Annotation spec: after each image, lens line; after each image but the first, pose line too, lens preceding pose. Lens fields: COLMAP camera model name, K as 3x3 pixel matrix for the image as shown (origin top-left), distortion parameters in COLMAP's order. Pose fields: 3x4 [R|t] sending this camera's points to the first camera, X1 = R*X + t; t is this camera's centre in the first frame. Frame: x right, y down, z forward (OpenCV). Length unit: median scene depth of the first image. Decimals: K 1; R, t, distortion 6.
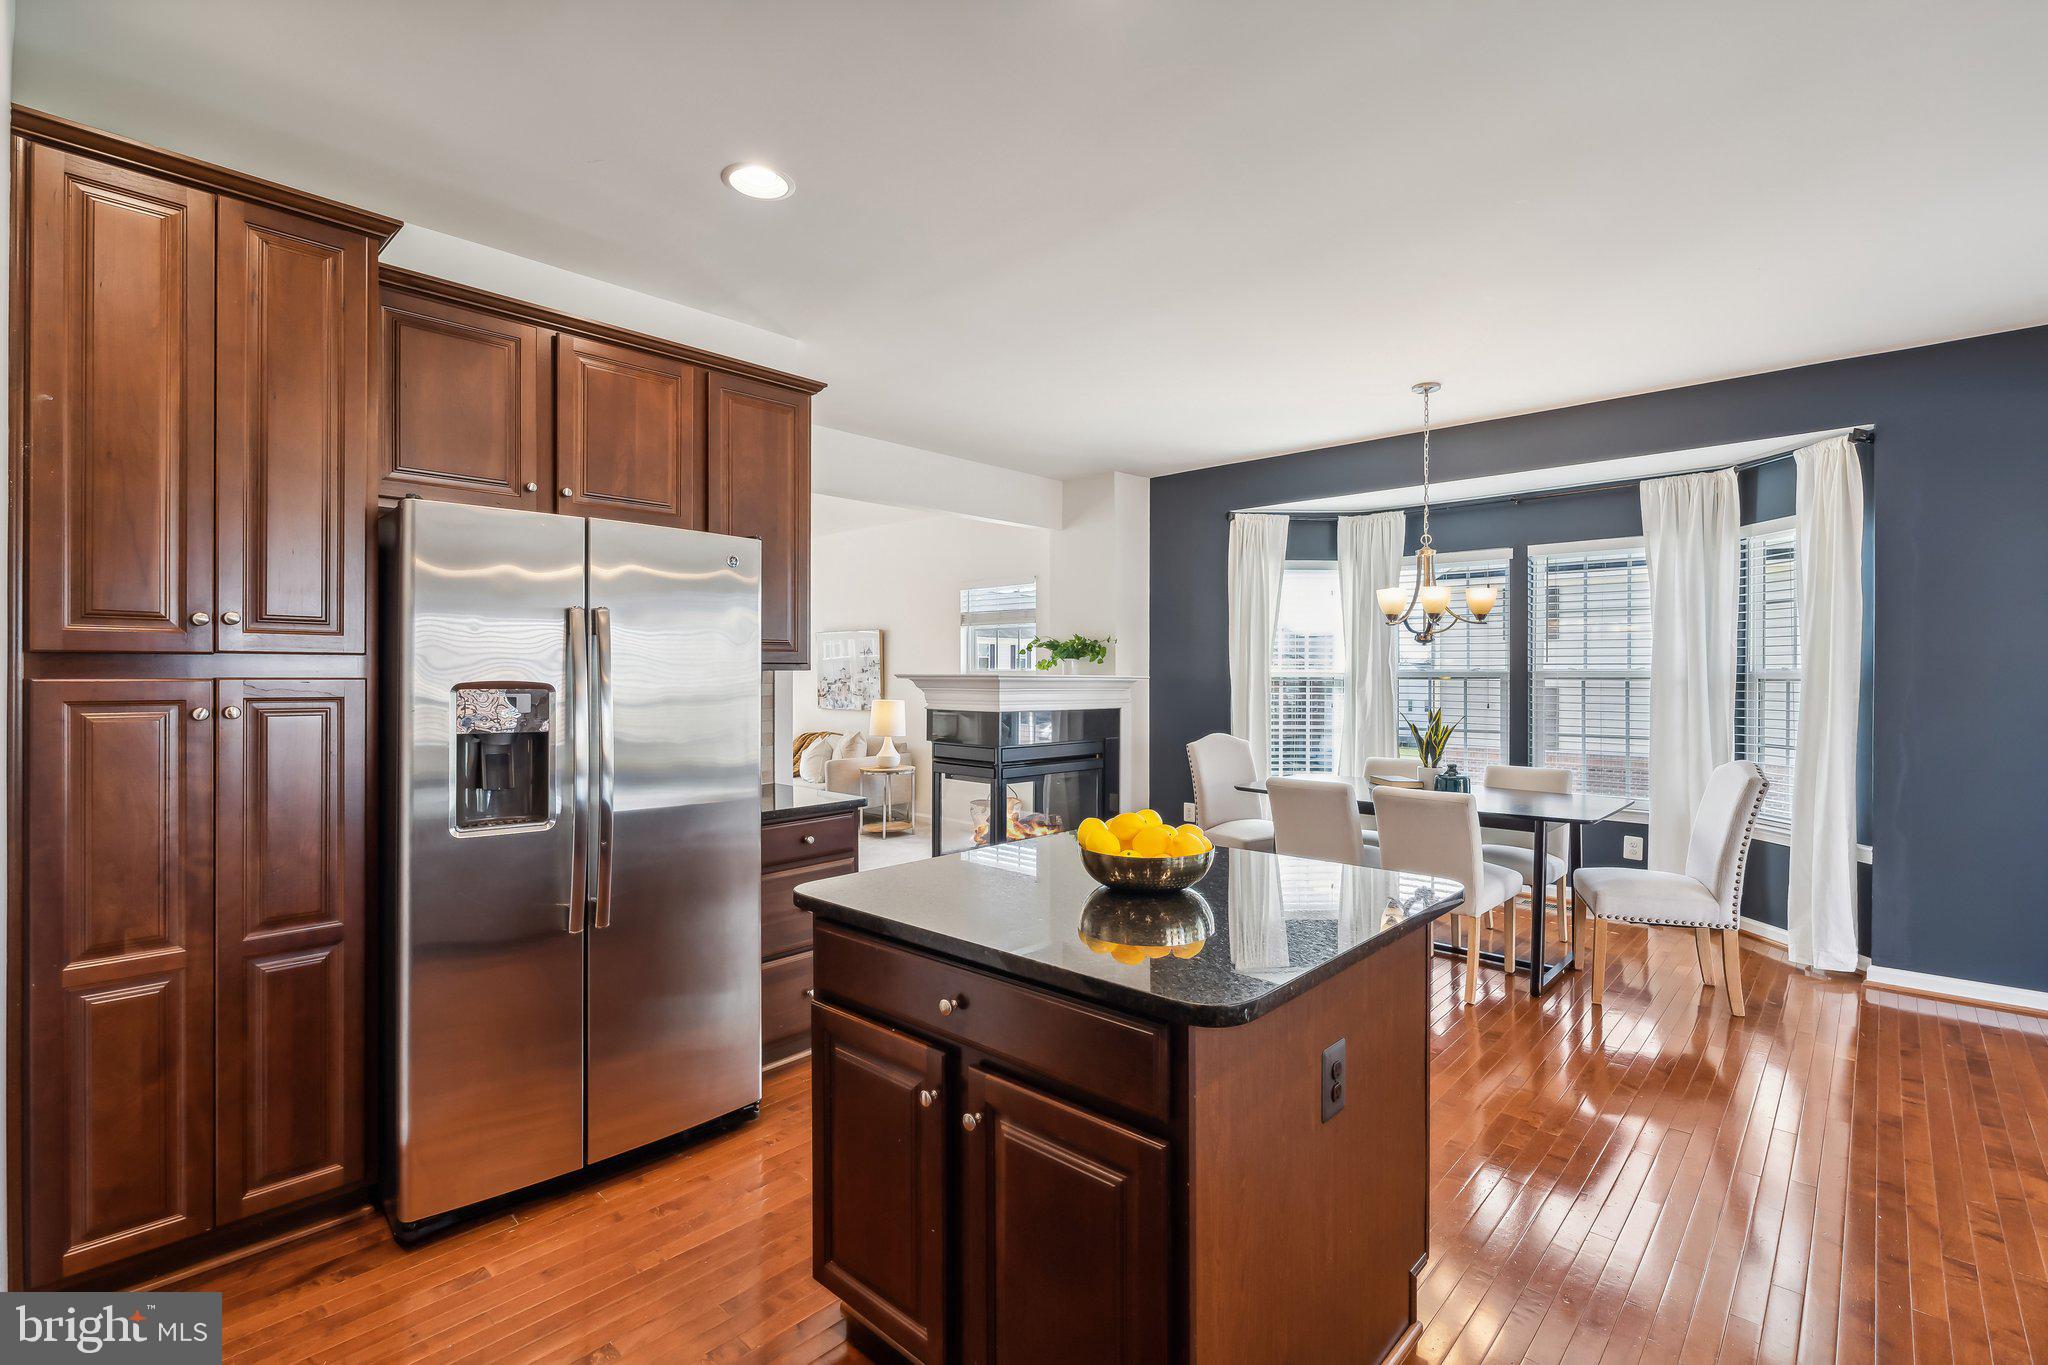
lens RADIAL K [[924.9, 0, 1039.0], [0, 924.9, 674.9], [0, 0, 1]] dist [-0.006566, -0.000512]
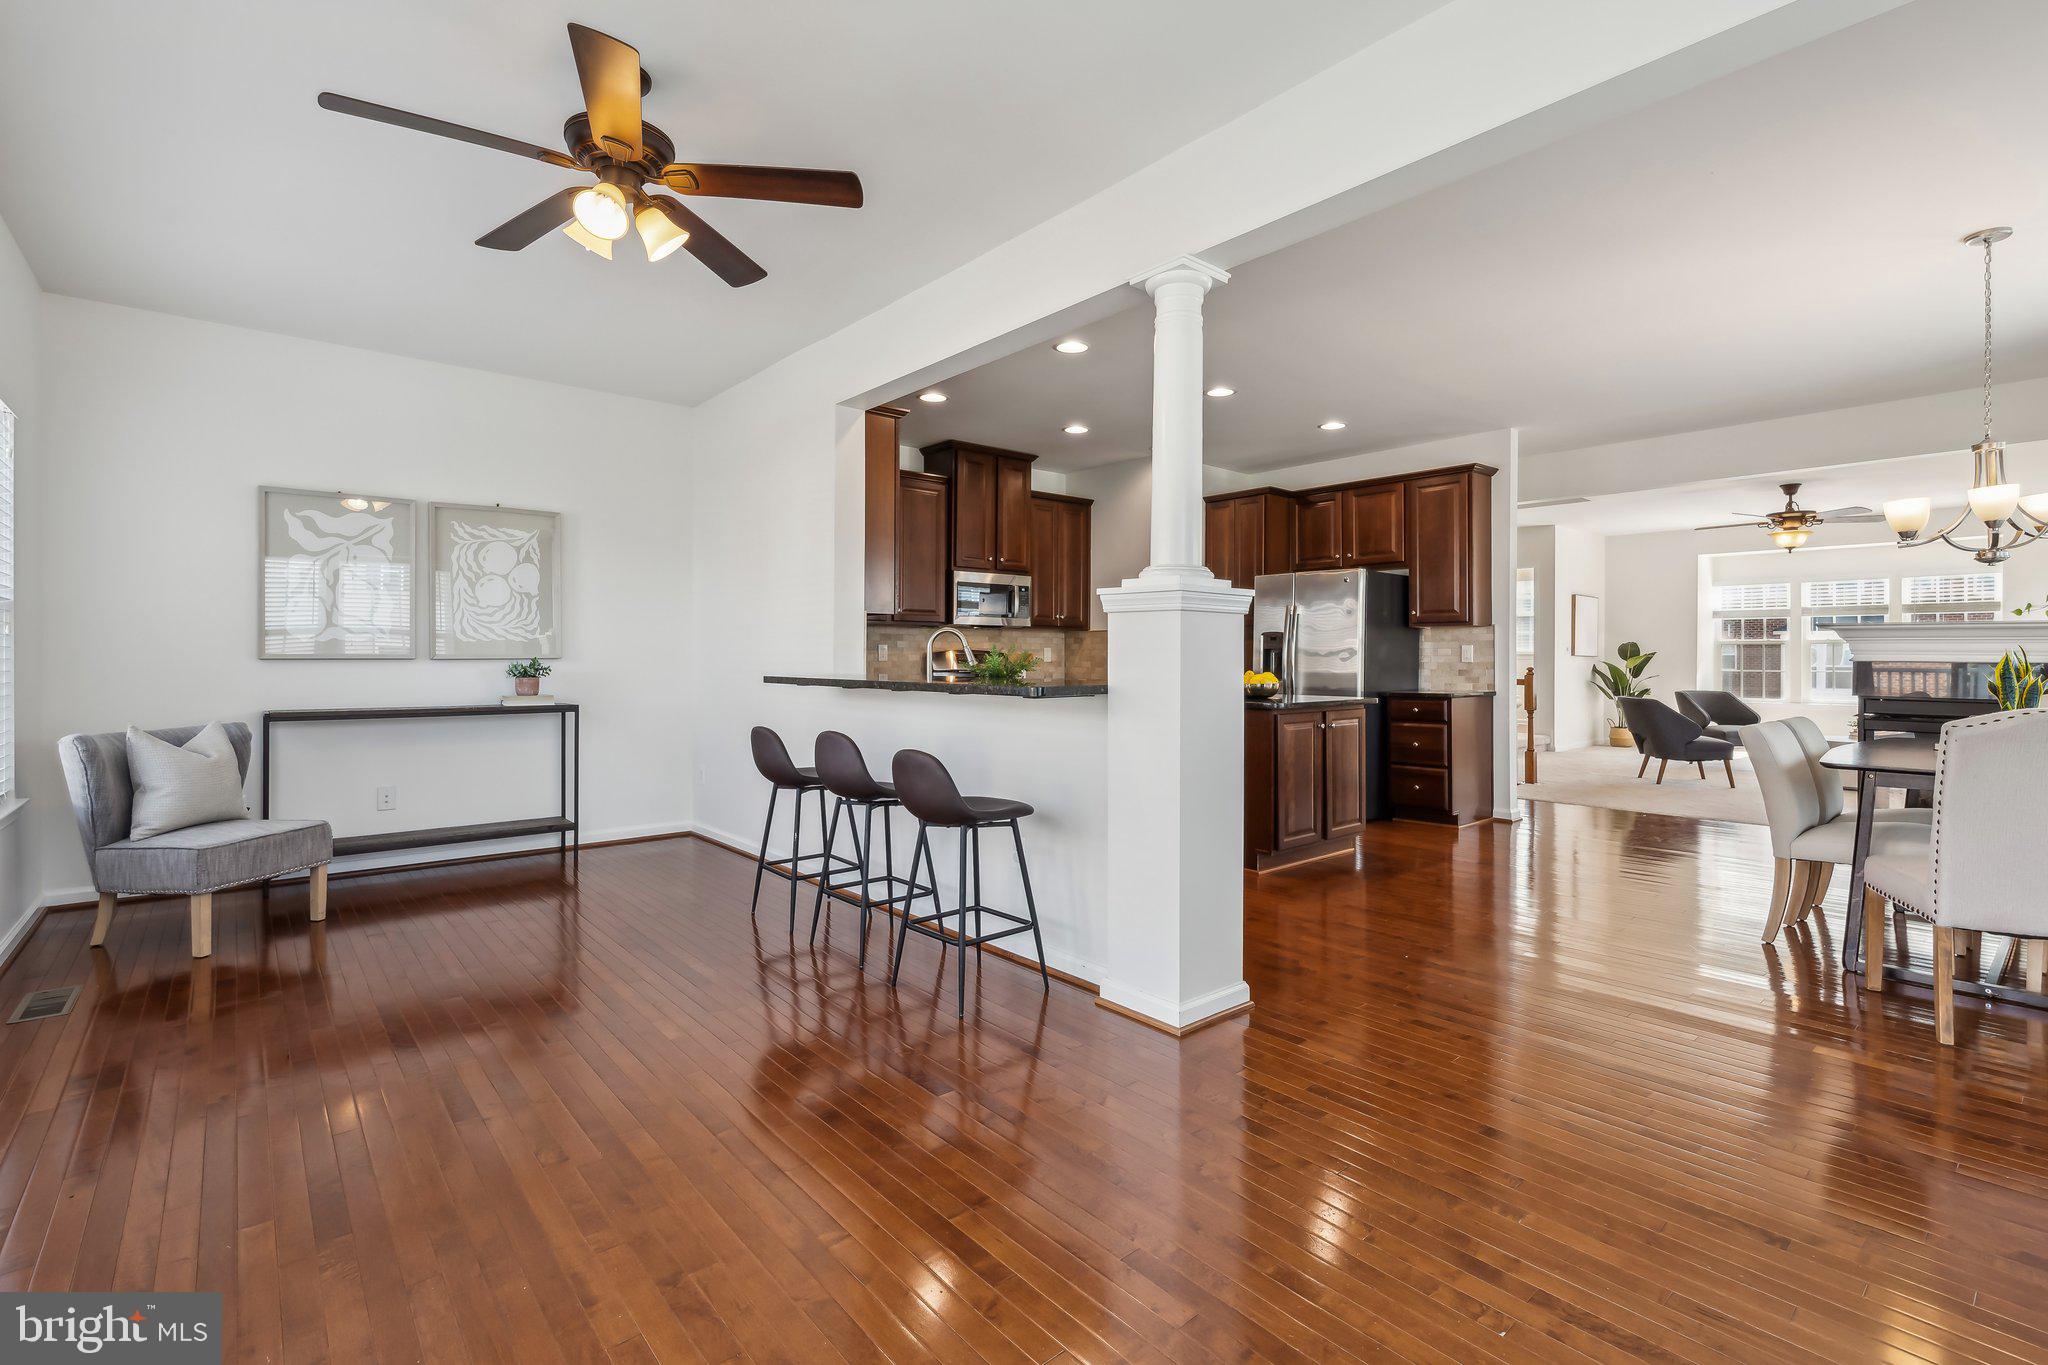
lens RADIAL K [[924.9, 0, 1027.7], [0, 924.9, 655.9], [0, 0, 1]] dist [-0.006566, -0.000512]
pose [[-0.120683, -0.002356, -0.992688, 1.112649], [-0.003245, 0.999993, -0.001979, 0.041314], [0.992686, 0.002983, -0.120689, 0.247017]]
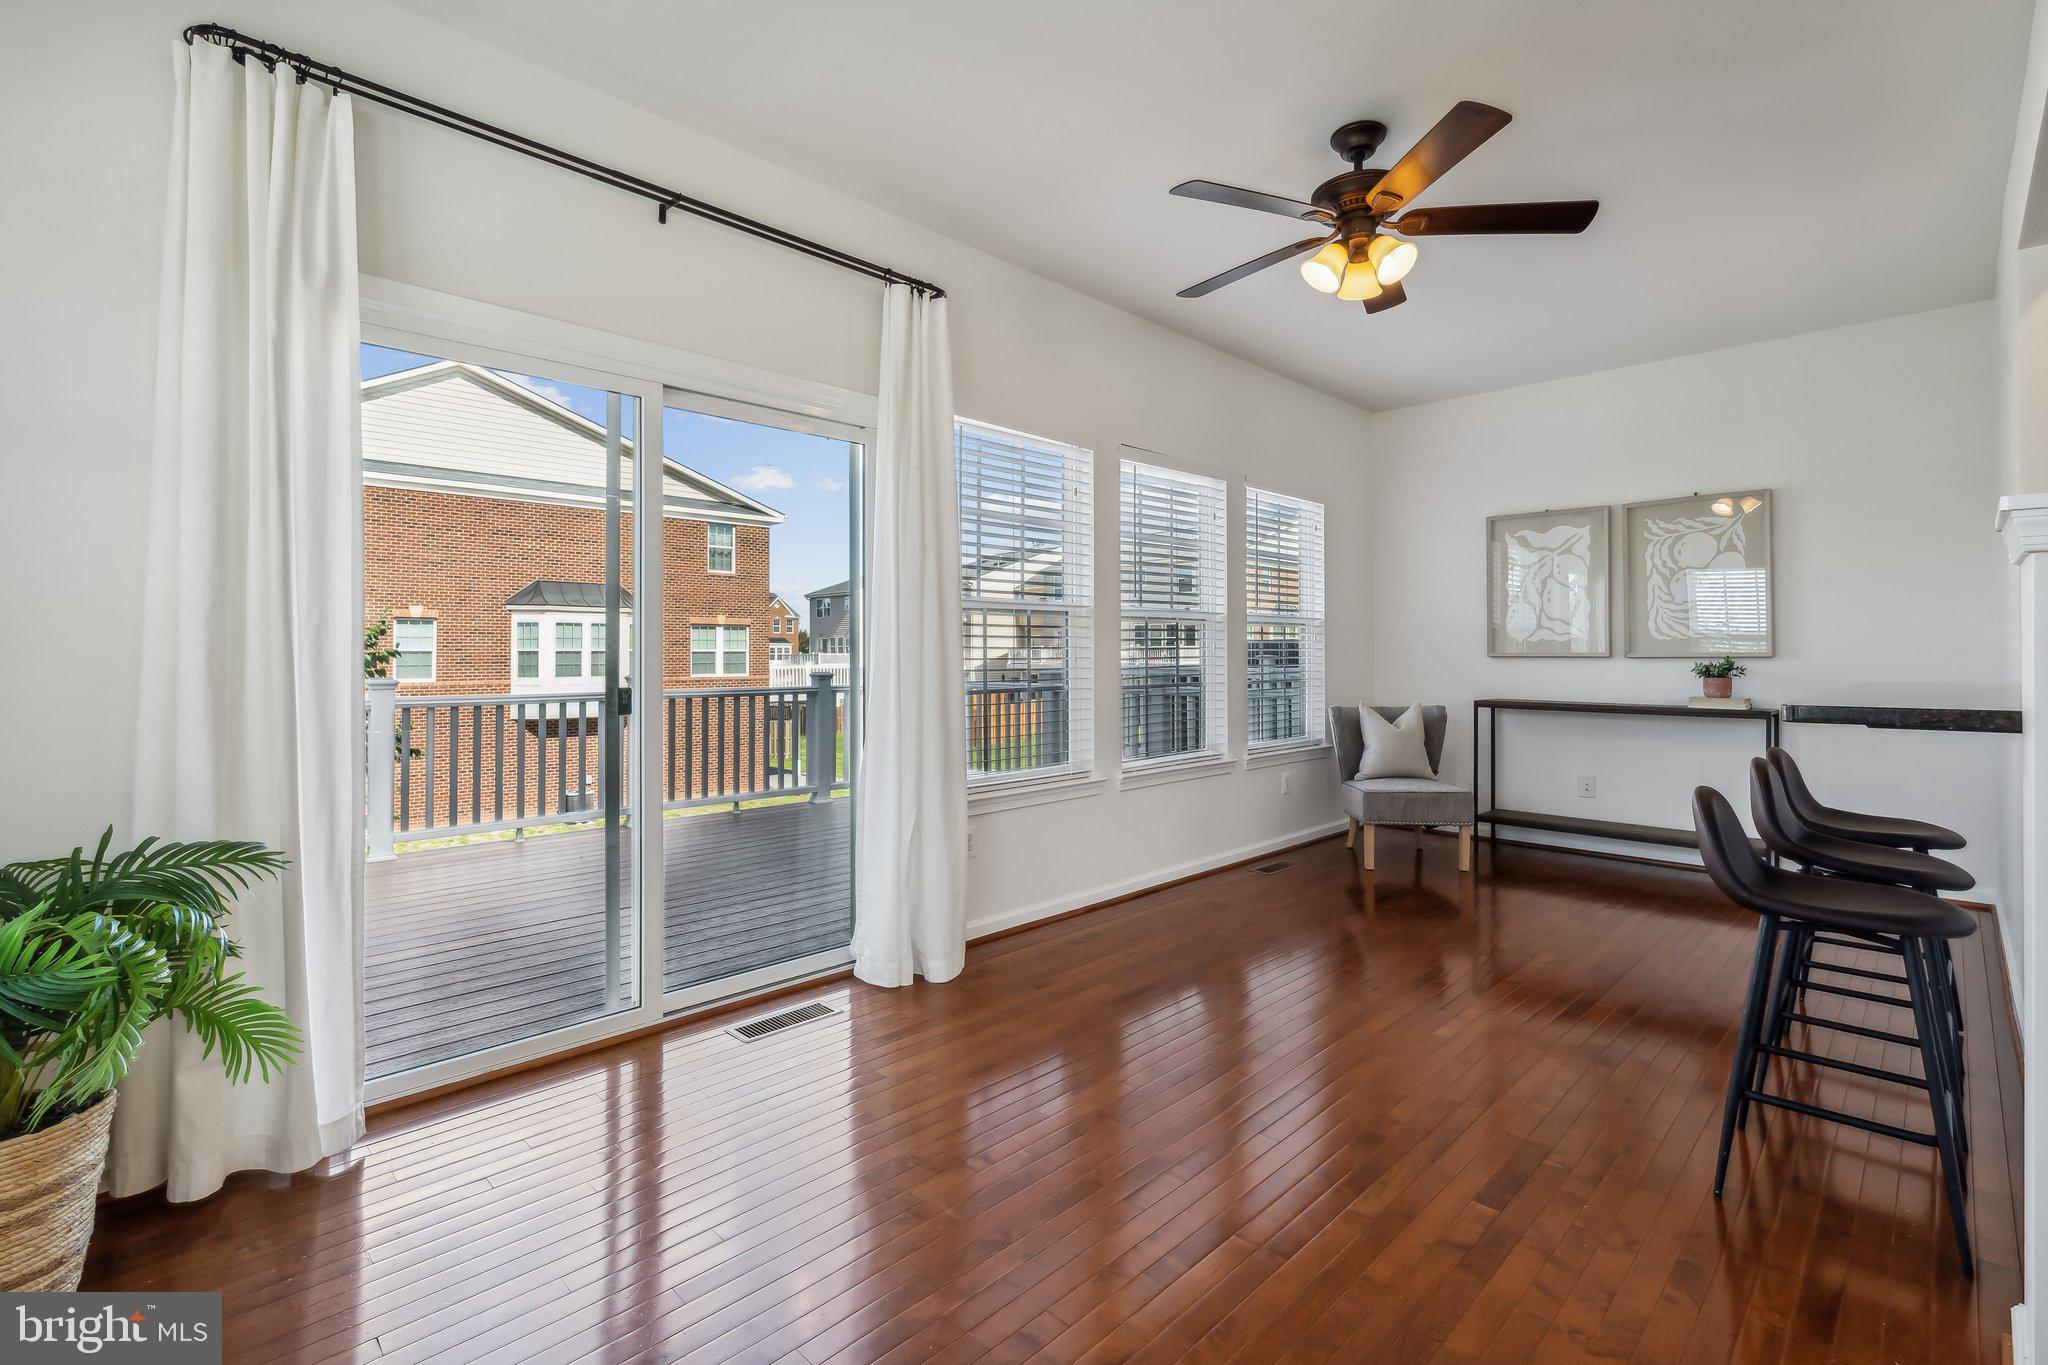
lens RADIAL K [[924.9, 0, 1035.8], [0, 924.9, 642.5], [0, 0, 1]] dist [-0.006566, -0.000512]
pose [[-0.999348, -0.001323, 0.036074, 0.823624], [-0.001657, 0.999956, -0.009225, 0.039023], [-0.036060, -0.009279, -0.999307, 0.524668]]
